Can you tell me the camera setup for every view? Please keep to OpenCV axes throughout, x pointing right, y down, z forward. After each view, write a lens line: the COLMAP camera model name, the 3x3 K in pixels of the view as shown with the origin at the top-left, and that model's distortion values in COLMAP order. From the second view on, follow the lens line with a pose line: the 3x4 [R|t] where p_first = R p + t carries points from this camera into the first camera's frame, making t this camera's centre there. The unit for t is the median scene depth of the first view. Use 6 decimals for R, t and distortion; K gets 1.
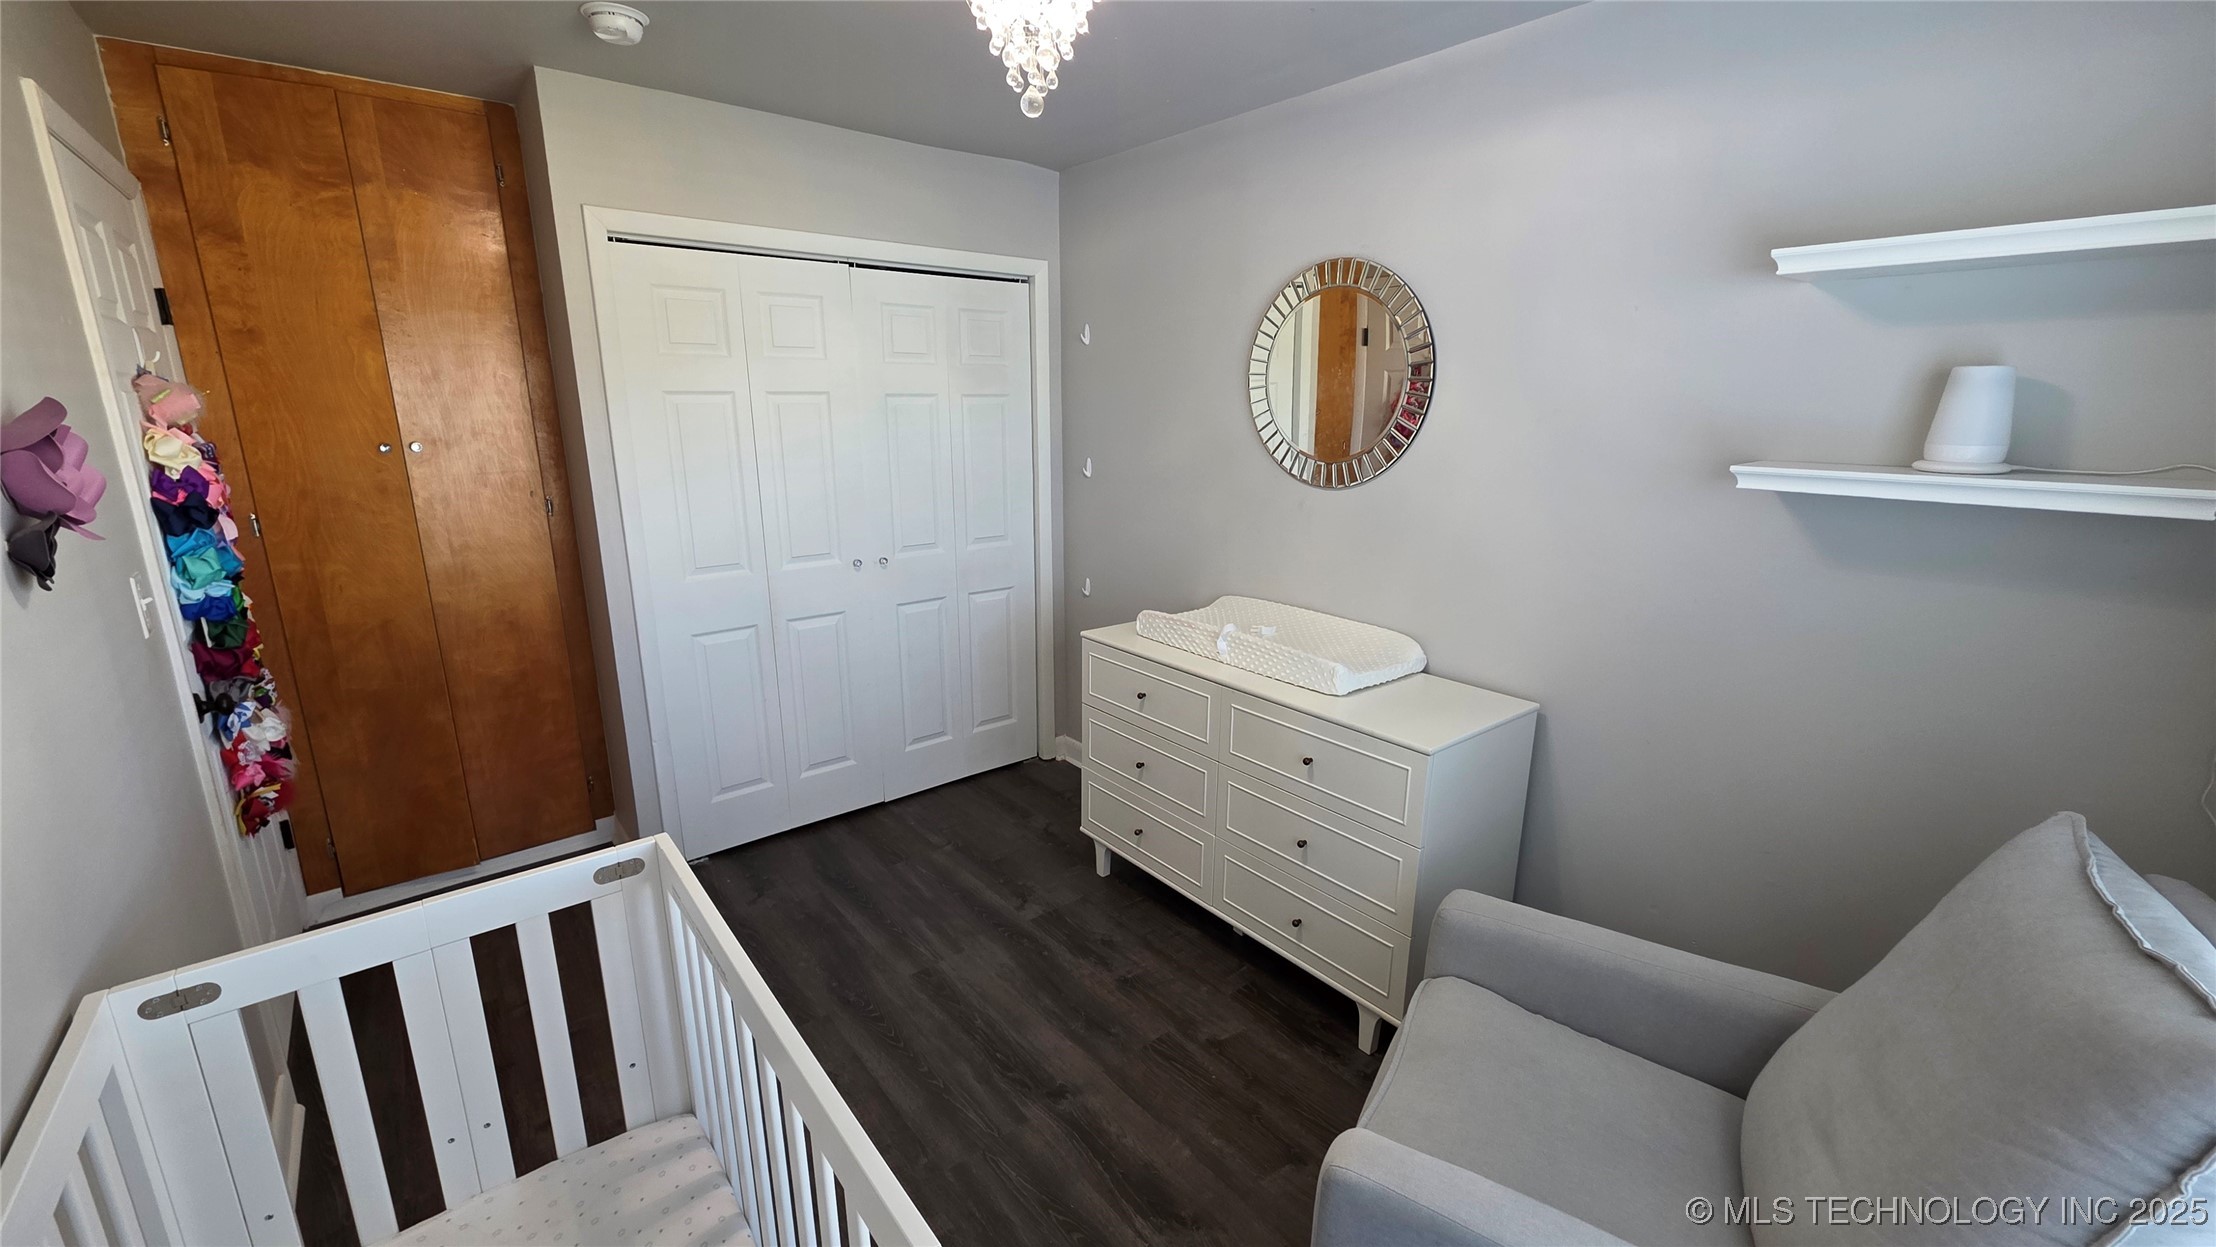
lens RADIAL K [[881.3, 0, 1103.1], [0, 881.3, 616.8], [0, 0, 1]] dist [0.002447, -0.000286]
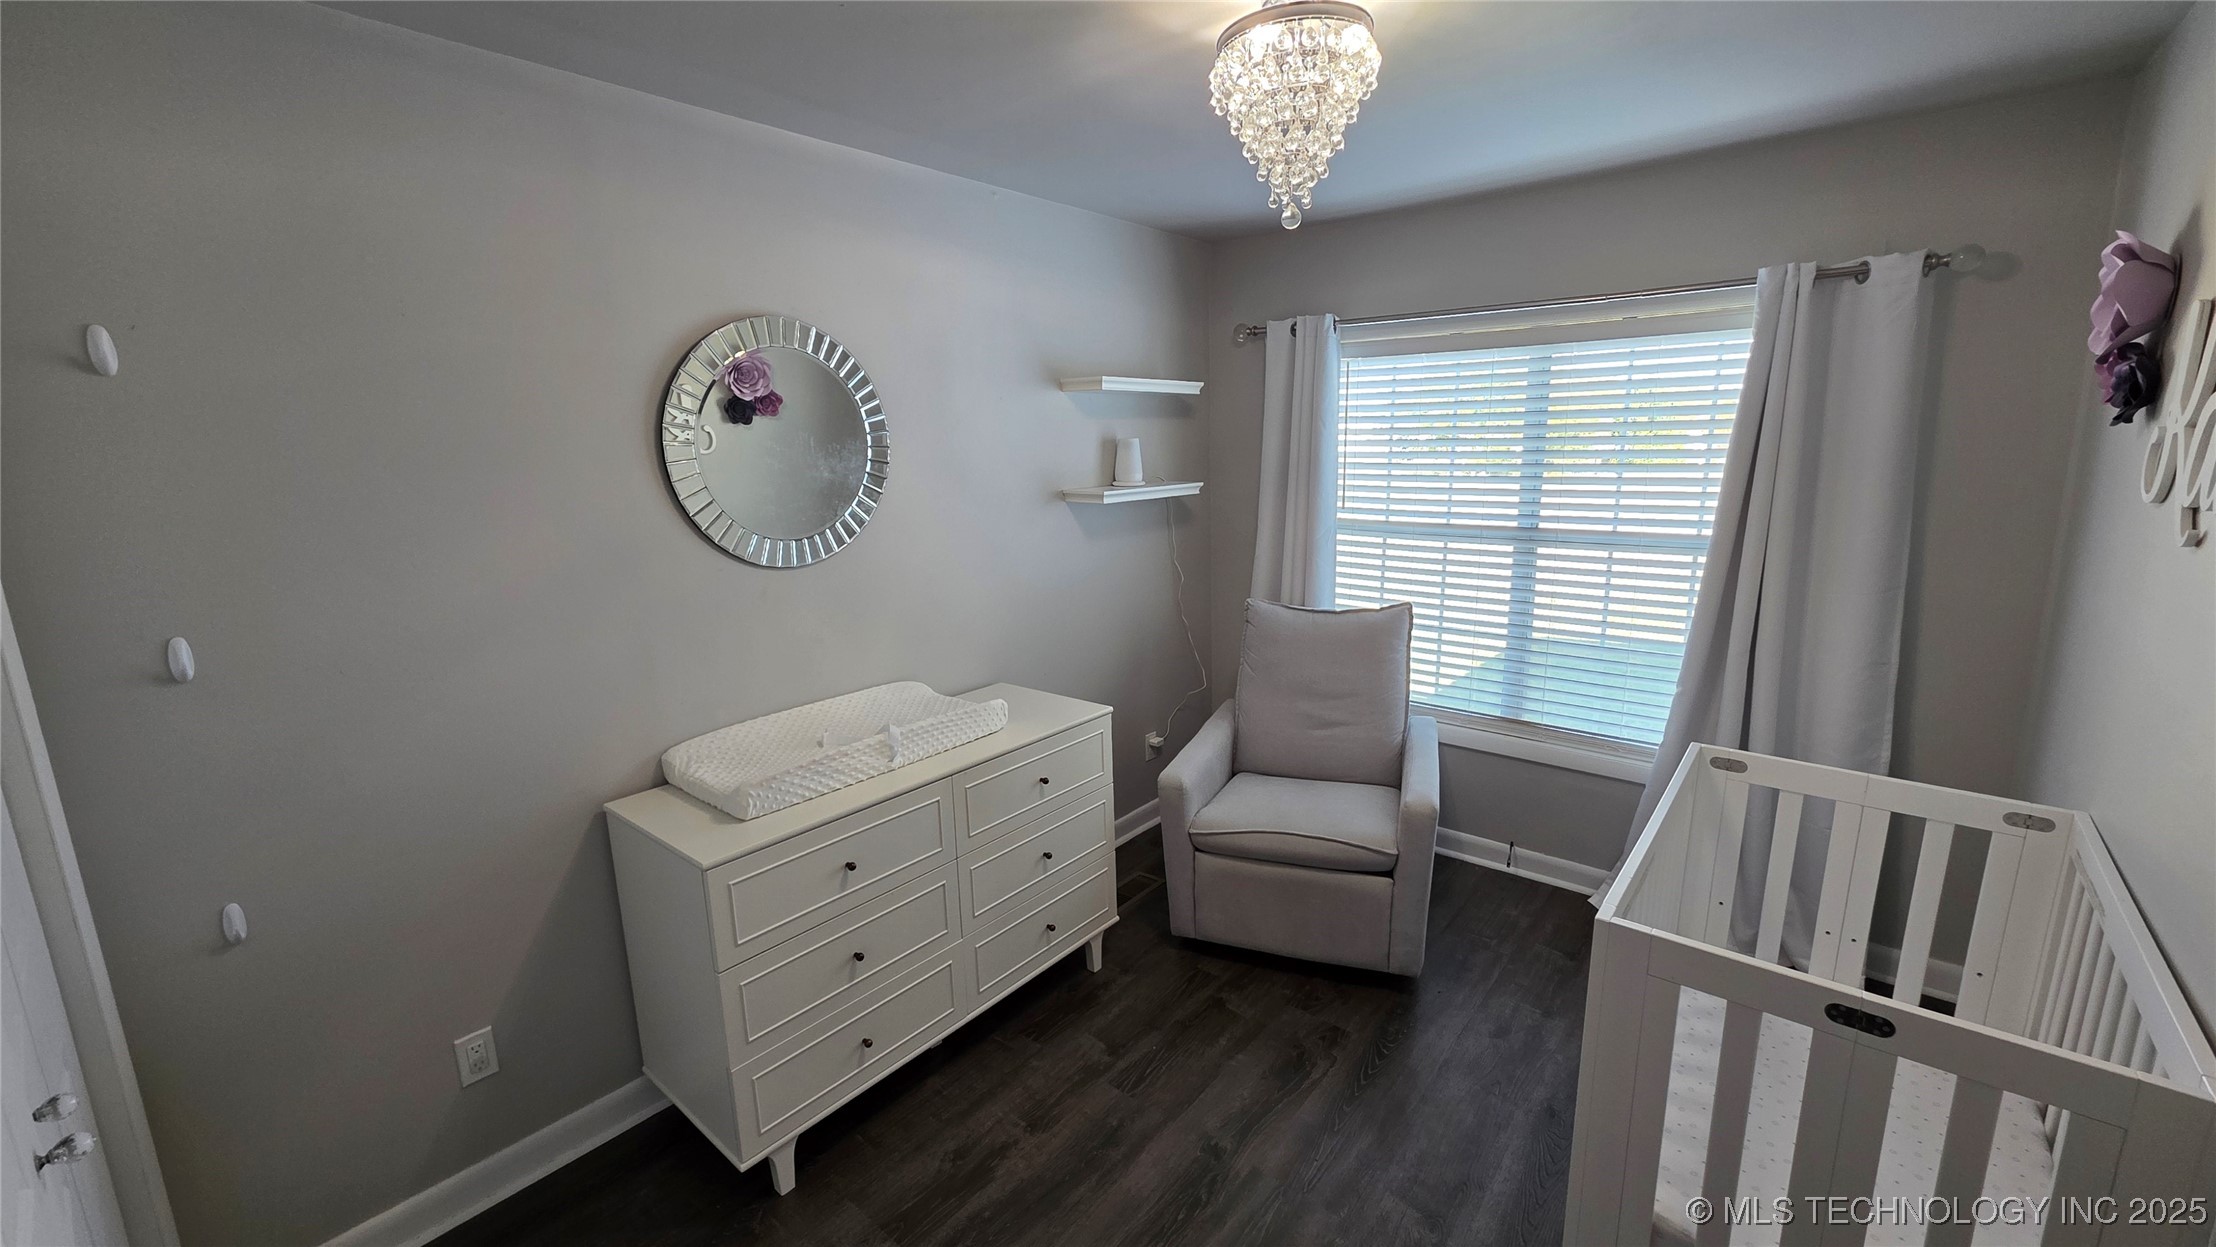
lens RADIAL K [[881.3, 0, 1103.1], [0, 881.3, 616.8], [0, 0, 1]] dist [0.002447, -0.000286]
pose [[-0.189408, -0.194480, 0.962446, -0.819751], [0.262987, 0.934330, 0.240554, -0.280984], [-0.946025, 0.298673, -0.125824, 0.999615]]
